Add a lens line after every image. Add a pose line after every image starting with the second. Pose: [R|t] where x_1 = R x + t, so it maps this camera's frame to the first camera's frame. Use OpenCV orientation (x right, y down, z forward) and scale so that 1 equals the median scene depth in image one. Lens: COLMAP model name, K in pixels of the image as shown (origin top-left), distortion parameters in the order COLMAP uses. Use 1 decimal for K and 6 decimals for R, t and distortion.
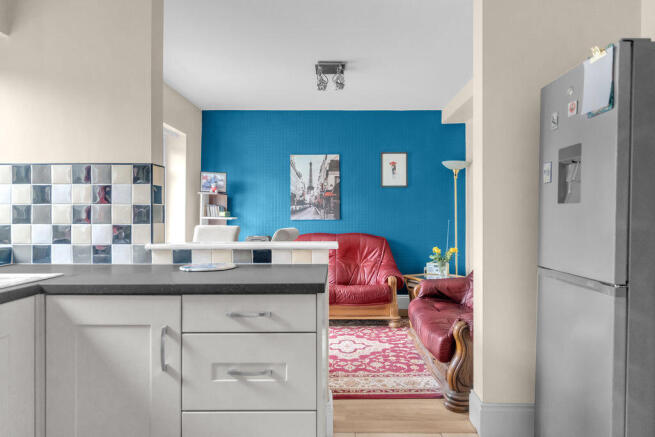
lens RADIAL K [[390.7, 0, 327.9], [0, 390.7, 217.1], [0, 0, 1]] dist [0.001876, -0.000303]
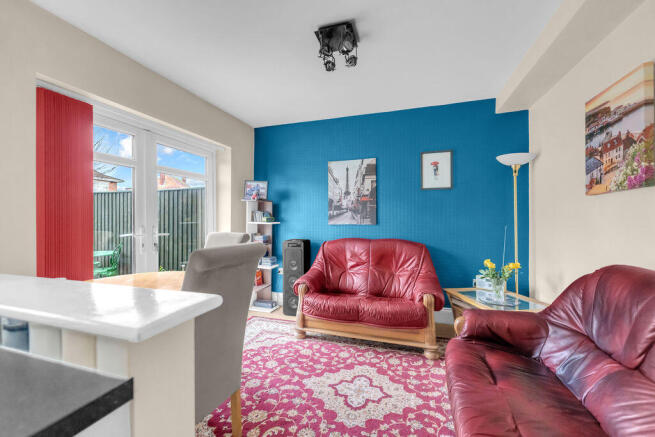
lens RADIAL K [[259.2, 0, 325.5], [0, 259.2, 218.7], [0, 0, 1]] dist [0.000623, -0.000084]
pose [[0.958132, -0.001431, -0.286323, 0.130786], [0.001435, 0.999999, -0.000197, -0.011780], [0.286323, -0.000222, 0.958133, 0.474414]]
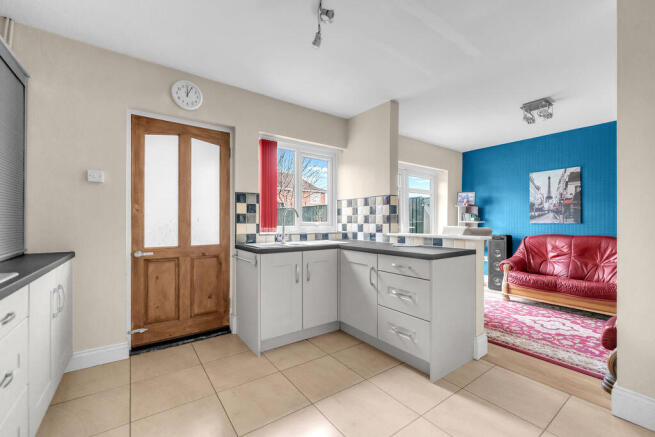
lens RADIAL K [[264.3, 0, 334.1], [0, 264.3, 221.5], [0, 0, 1]] dist [0.000079, -0.000467]
pose [[0.607563, 0.000071, -0.794271, 0.286204], [-0.002286, 0.999996, -0.001659, 0.005046], [0.794268, 0.002824, 0.607561, -0.059661]]
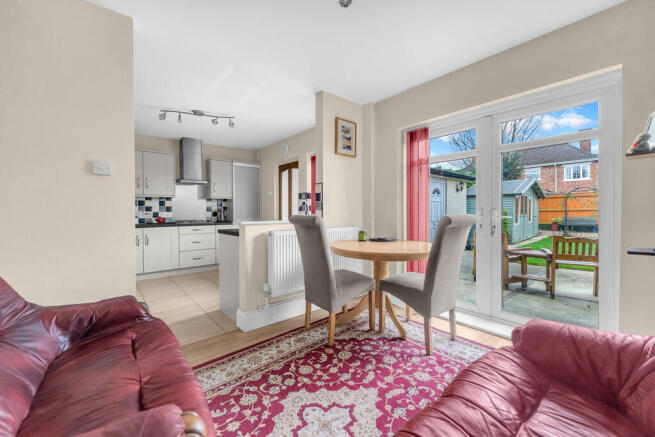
lens RADIAL K [[264.3, 0, 333.7], [0, 264.3, 213.6], [0, 0, 1]] dist [0.000079, -0.000467]
pose [[-0.731105, 0.010298, -0.682188, 0.296060], [0.007194, 0.999947, 0.007385, 0.013749], [0.682227, 0.000492, -0.731140, 1.260892]]
